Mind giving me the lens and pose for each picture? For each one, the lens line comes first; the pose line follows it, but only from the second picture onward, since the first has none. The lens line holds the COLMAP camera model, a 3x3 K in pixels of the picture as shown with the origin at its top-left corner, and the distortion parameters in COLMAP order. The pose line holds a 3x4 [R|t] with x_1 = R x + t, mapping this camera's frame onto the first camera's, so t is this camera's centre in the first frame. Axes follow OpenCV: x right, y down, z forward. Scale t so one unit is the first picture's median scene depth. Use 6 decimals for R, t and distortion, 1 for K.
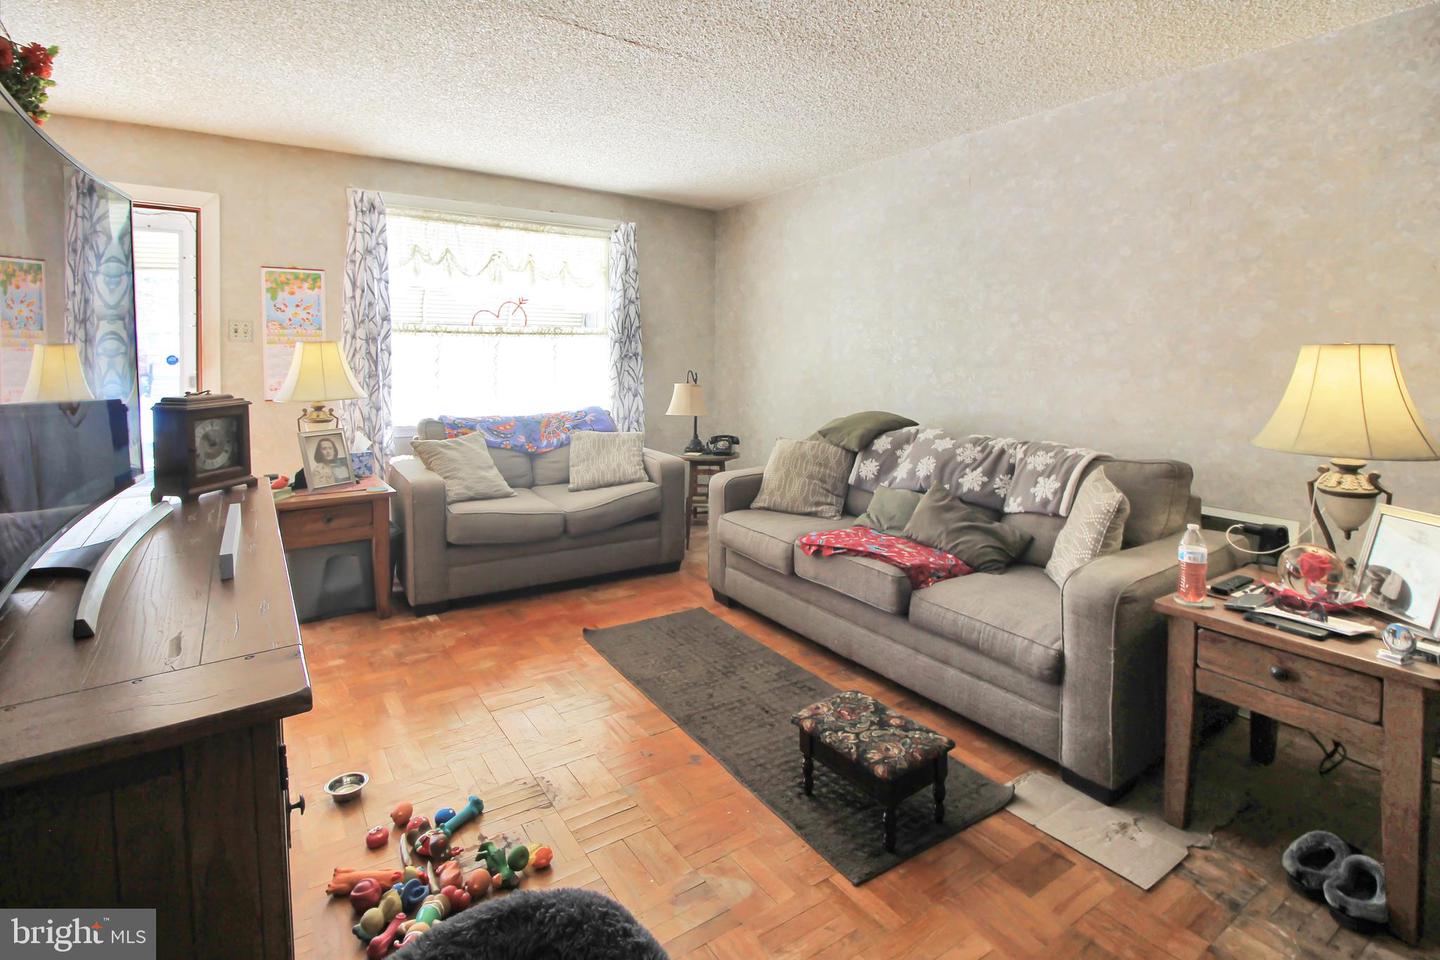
lens RADIAL K [[692.2, 0, 719.0], [0, 692.2, 462.3], [0, 0, 1]] dist [0.004414, 0.000257]
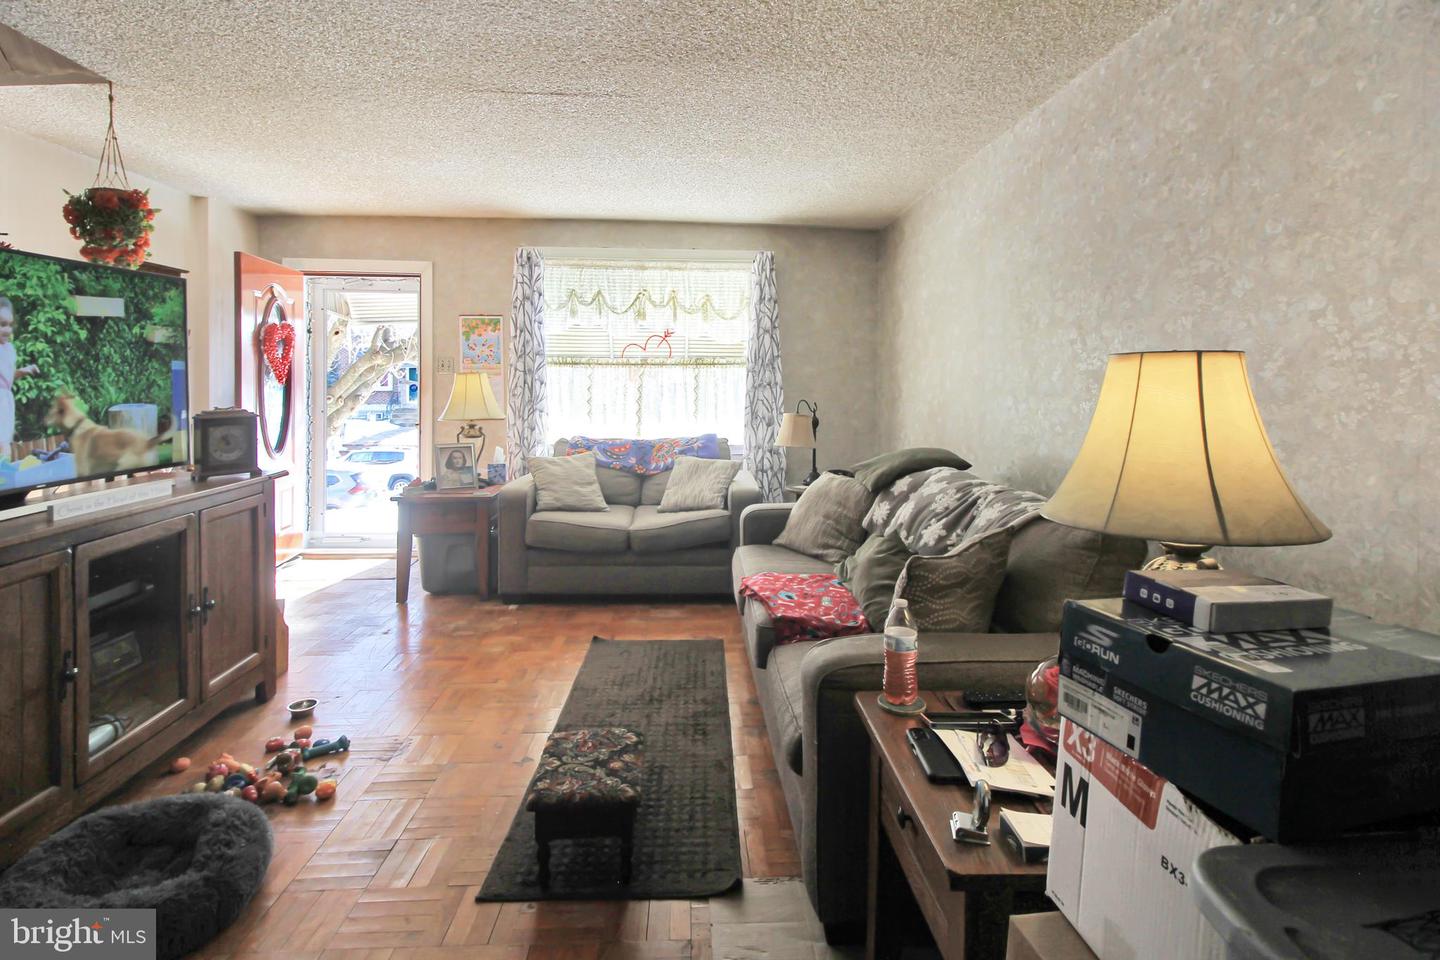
lens RADIAL K [[711.2, 0, 720.0], [0, 711.2, 480.0], [0, 0, 1]] dist [0.011774, -0.000347]
pose [[0.866514, 0.064974, -0.494906, 0.412239], [-0.077238, 0.997003, -0.004341, -0.009915], [0.493141, 0.041987, 0.868936, 0.103192]]
